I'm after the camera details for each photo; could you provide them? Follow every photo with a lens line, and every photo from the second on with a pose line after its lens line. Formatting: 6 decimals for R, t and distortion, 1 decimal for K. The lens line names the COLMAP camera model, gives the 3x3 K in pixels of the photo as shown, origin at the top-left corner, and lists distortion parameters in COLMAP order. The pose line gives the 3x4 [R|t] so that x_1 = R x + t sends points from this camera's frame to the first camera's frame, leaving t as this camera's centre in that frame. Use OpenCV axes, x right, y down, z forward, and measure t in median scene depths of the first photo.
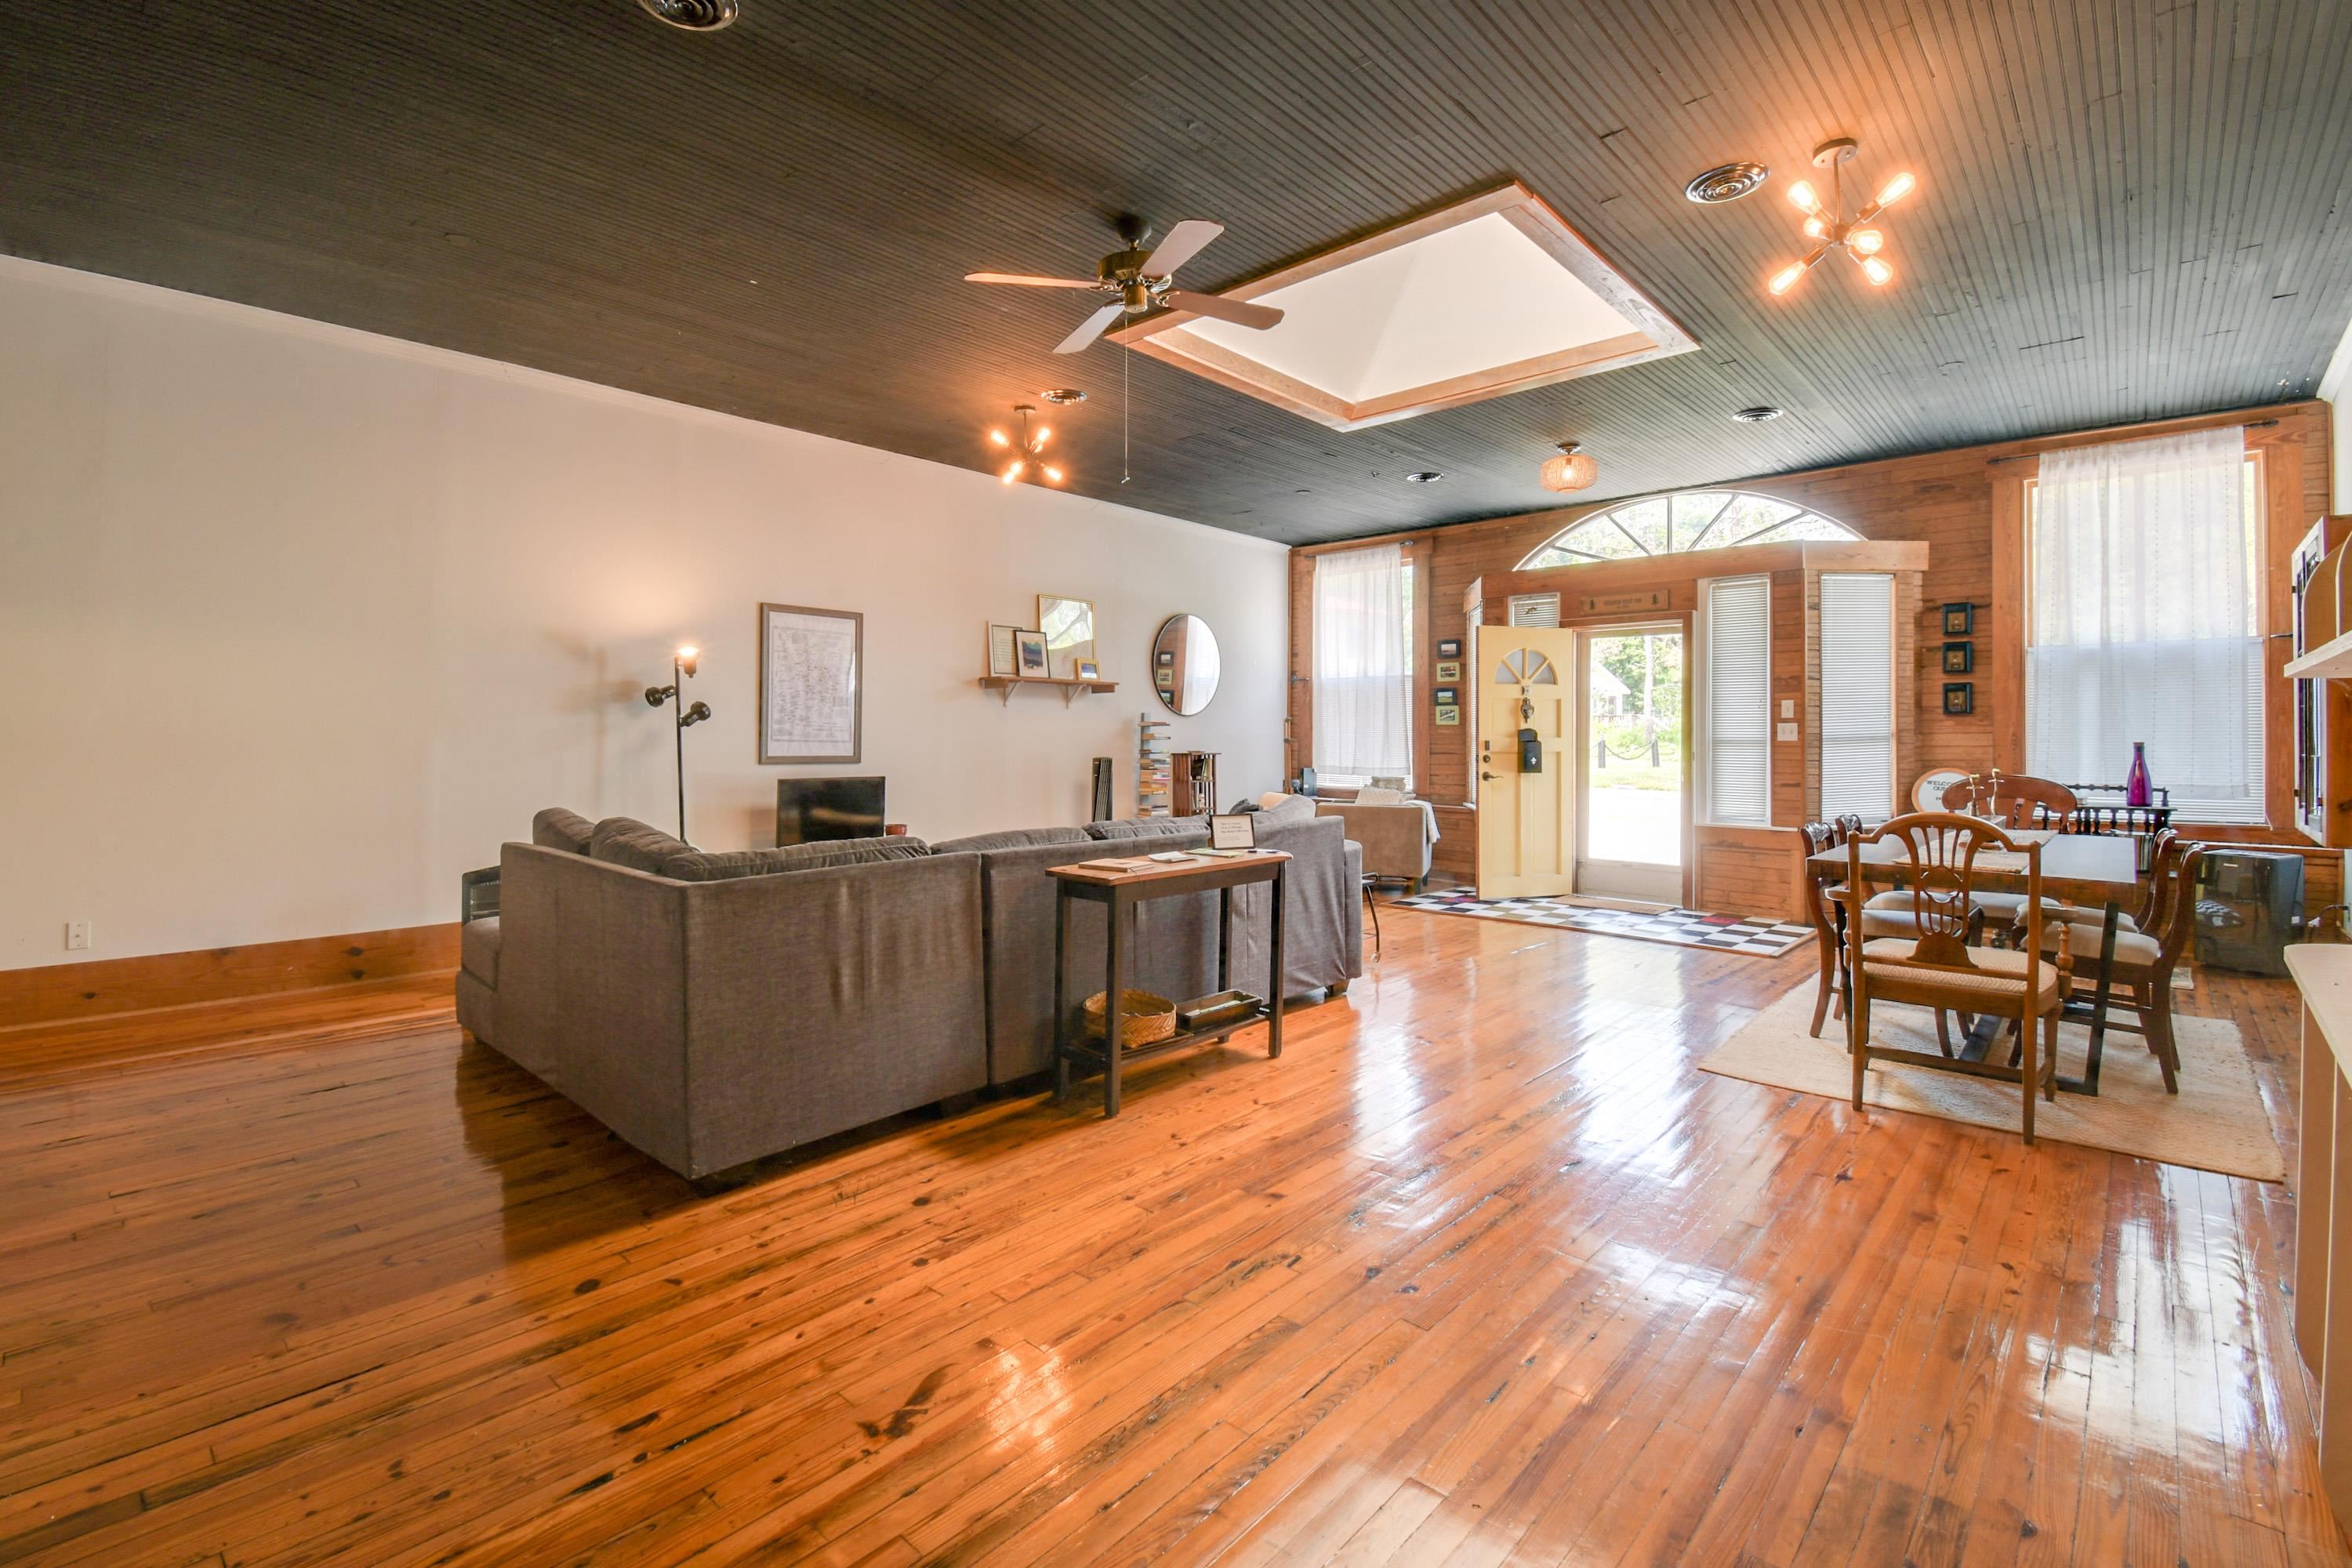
lens RADIAL K [[1074.6, 0, 1146.5], [0, 1074.6, 731.2], [0, 0, 1]] dist [0.011640, -0.022764]
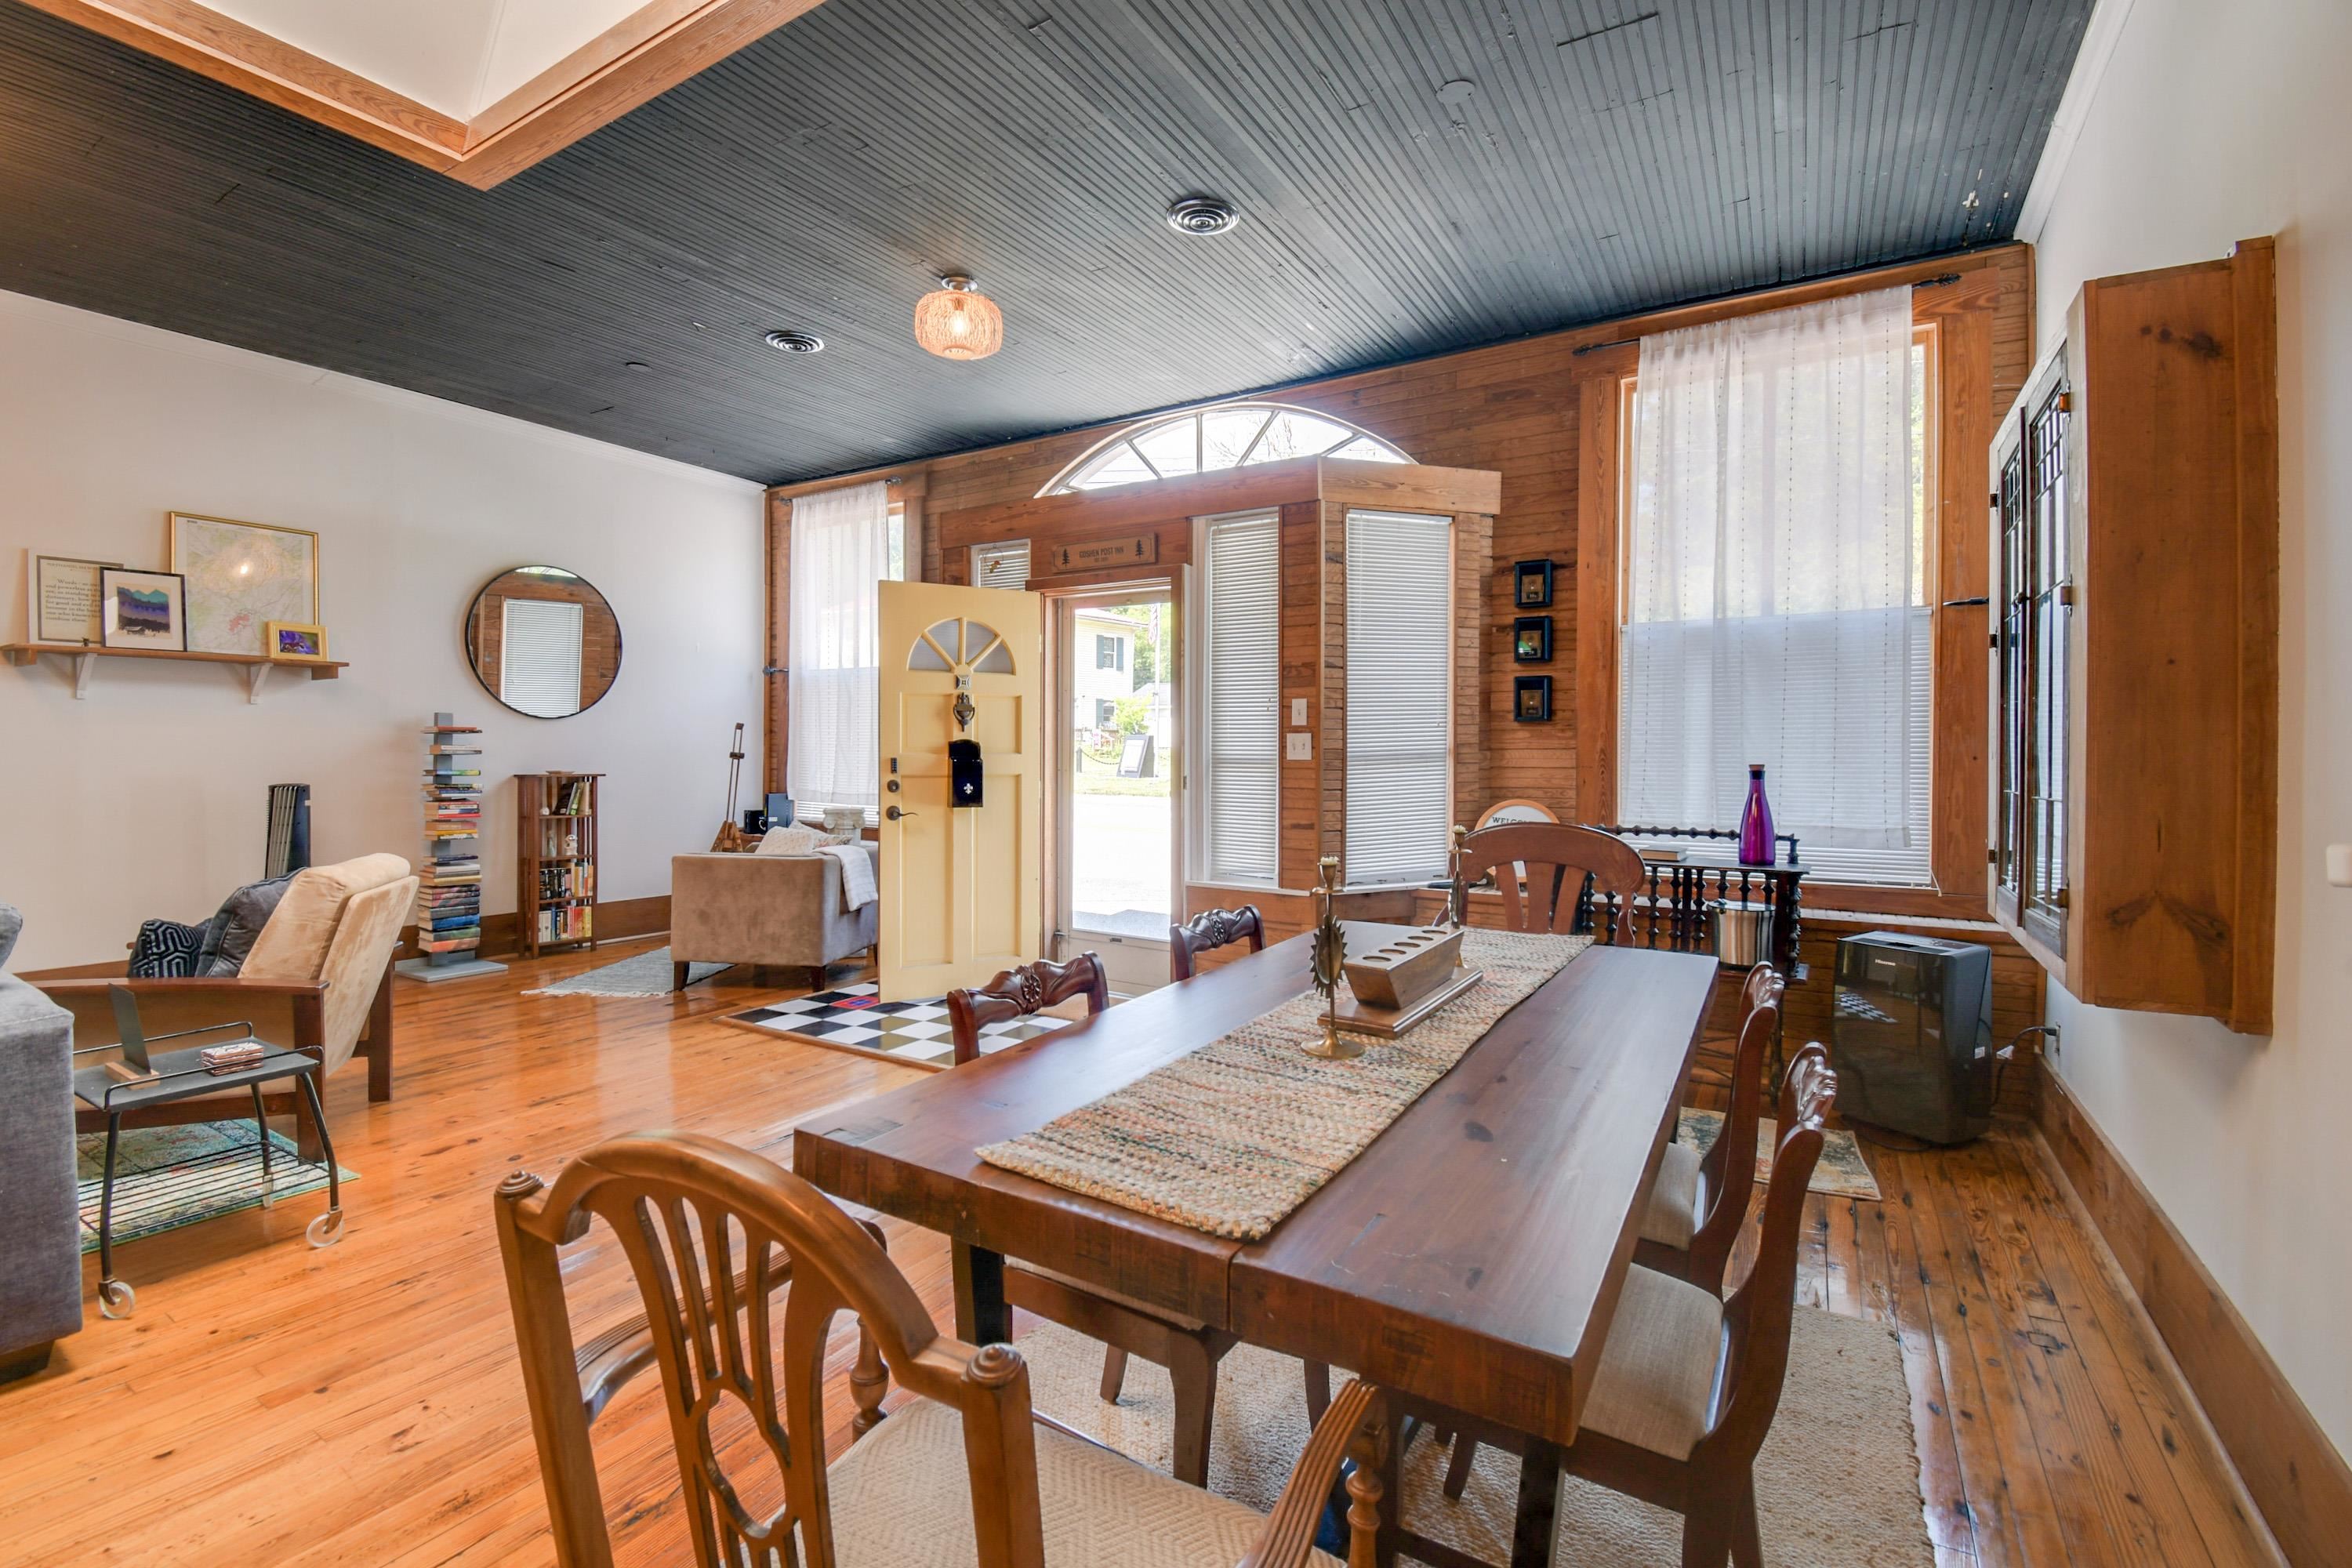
lens RADIAL K [[1044.2, 0, 1165.5], [0, 1044.2, 749.2], [0, 0, 1]] dist [0.034312, -0.038629]
pose [[0.979384, 0.002600, 0.201990, 0.382518], [-0.004256, 0.999961, 0.007767, -0.002318], [-0.201962, -0.008467, 0.979357, 0.381679]]
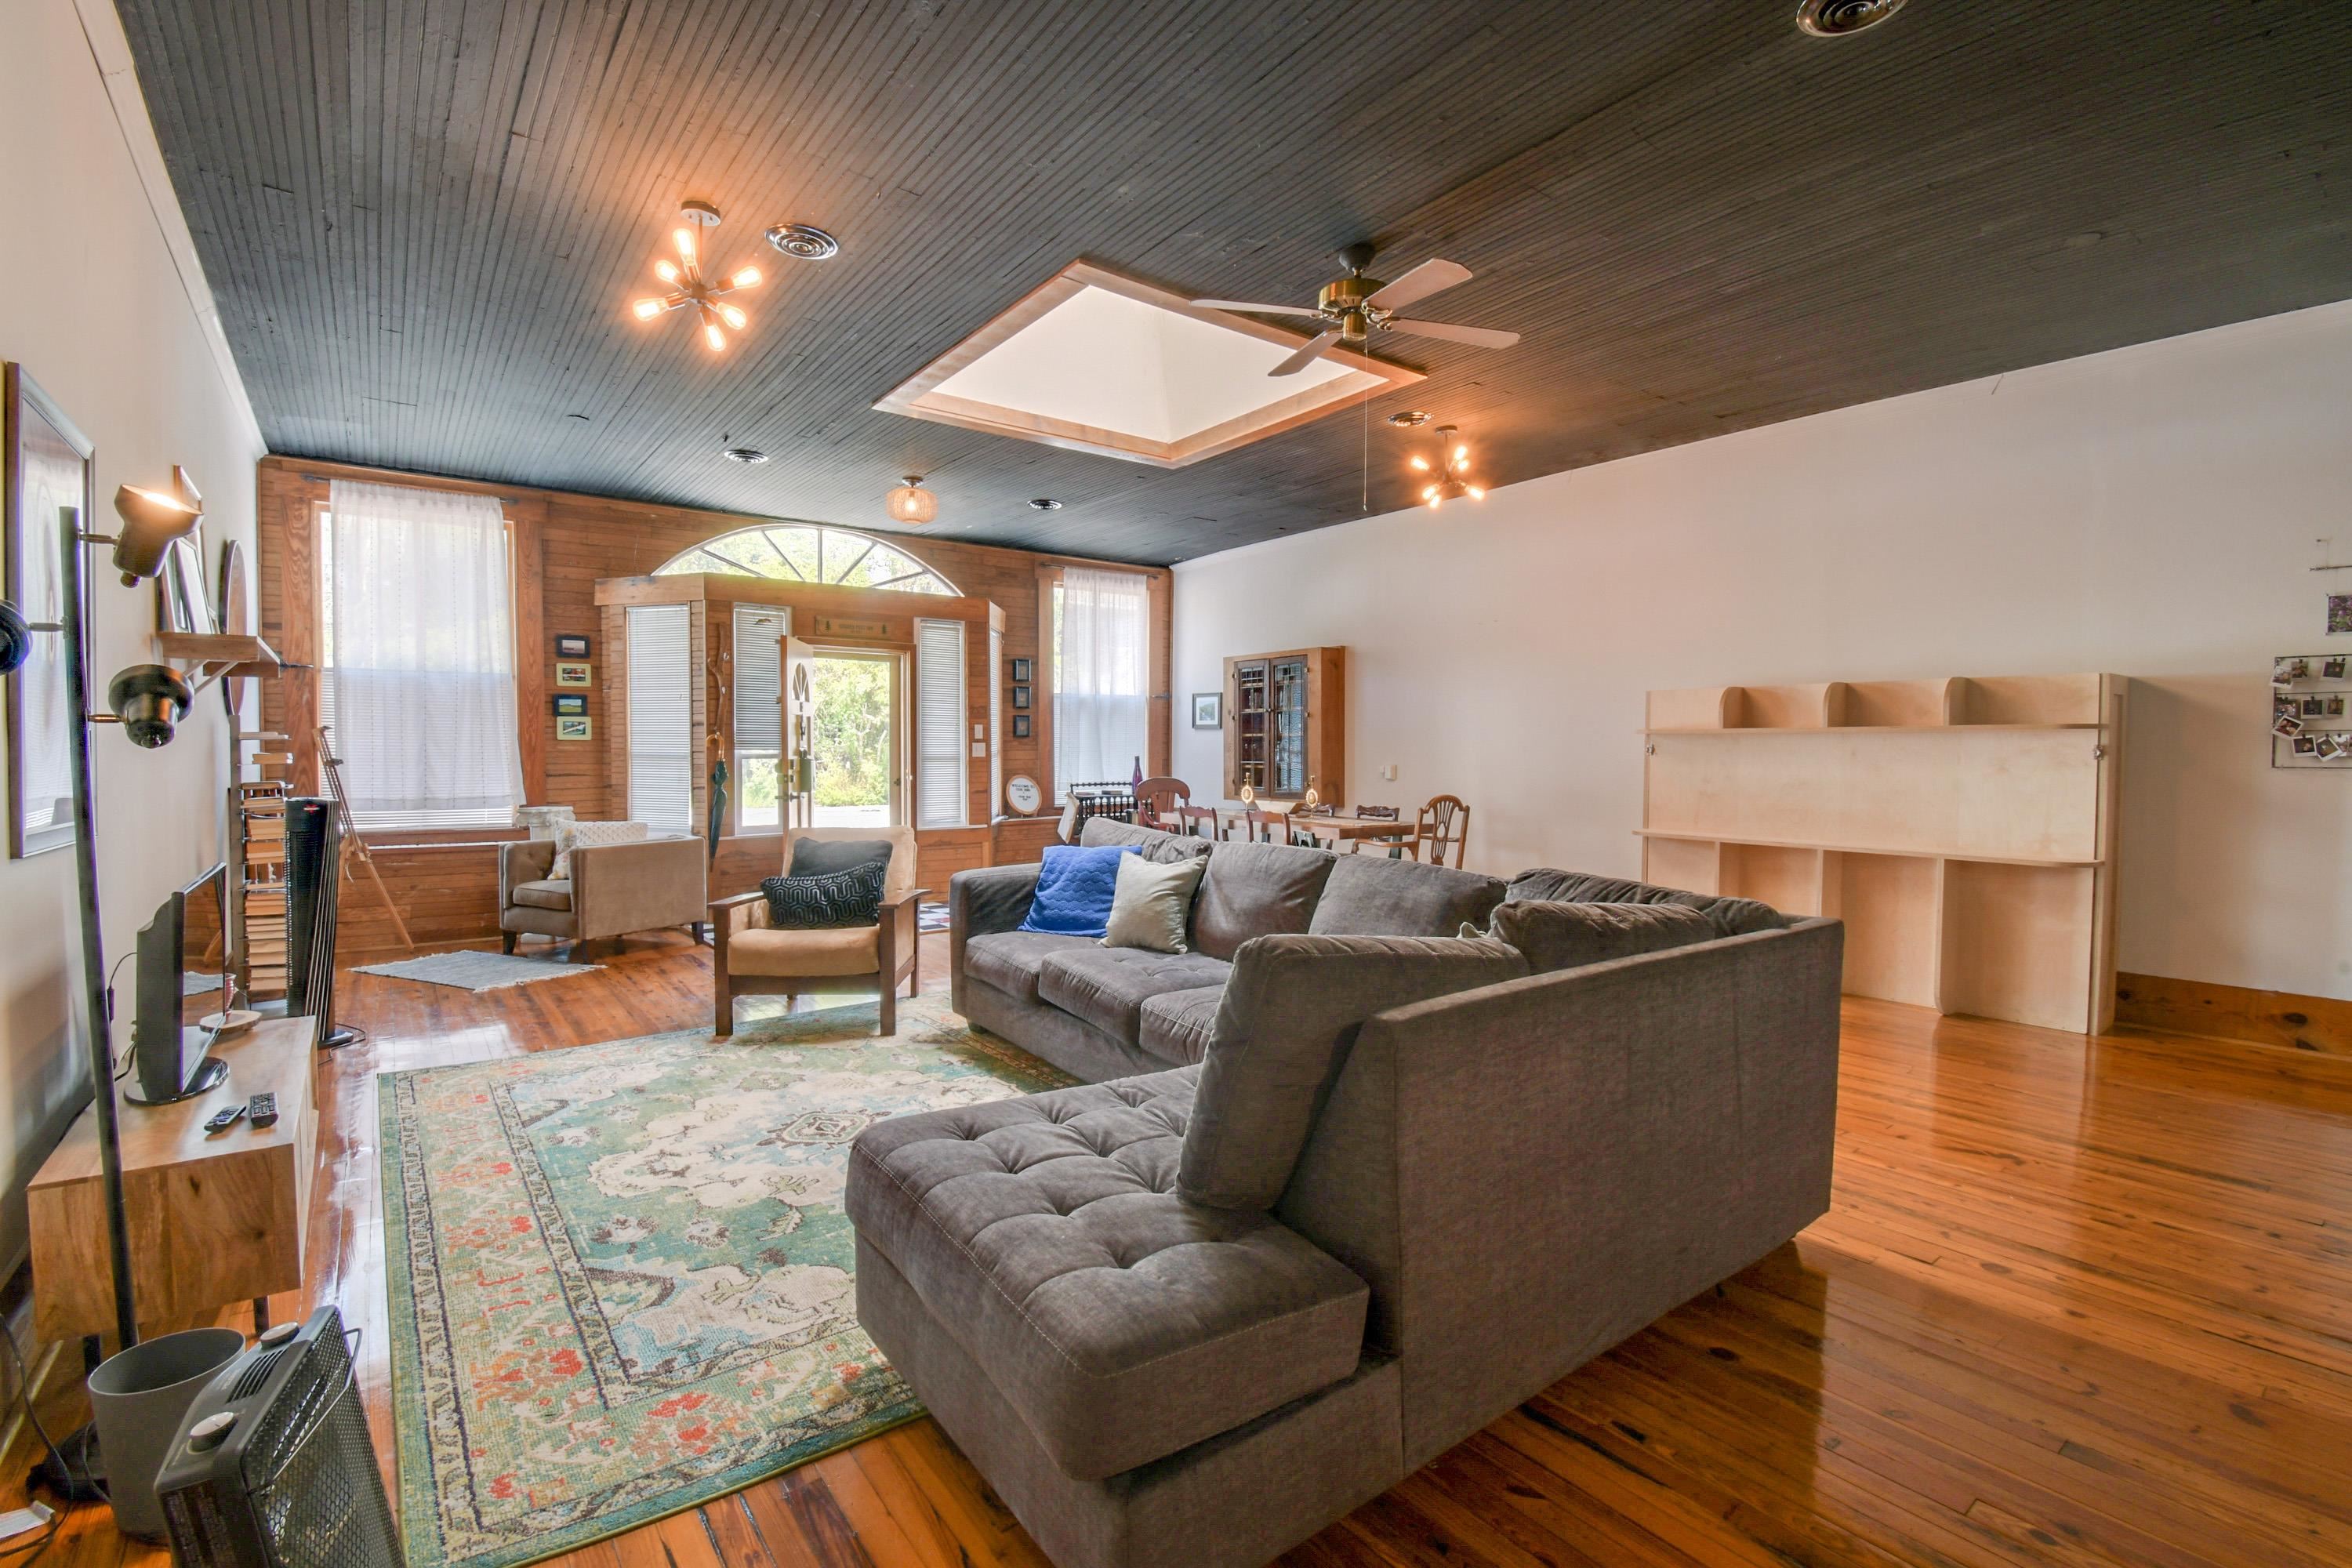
lens RADIAL K [[1040.3, 0, 1176.0], [0, 1040.3, 784.0], [0, 0, 1]] dist [0.011122, -0.020677]
pose [[0.159696, -0.030661, 0.986690, -0.576921], [-0.003425, 0.999494, 0.031613, 0.001282], [-0.987160, -0.008428, 0.159510, 0.571615]]
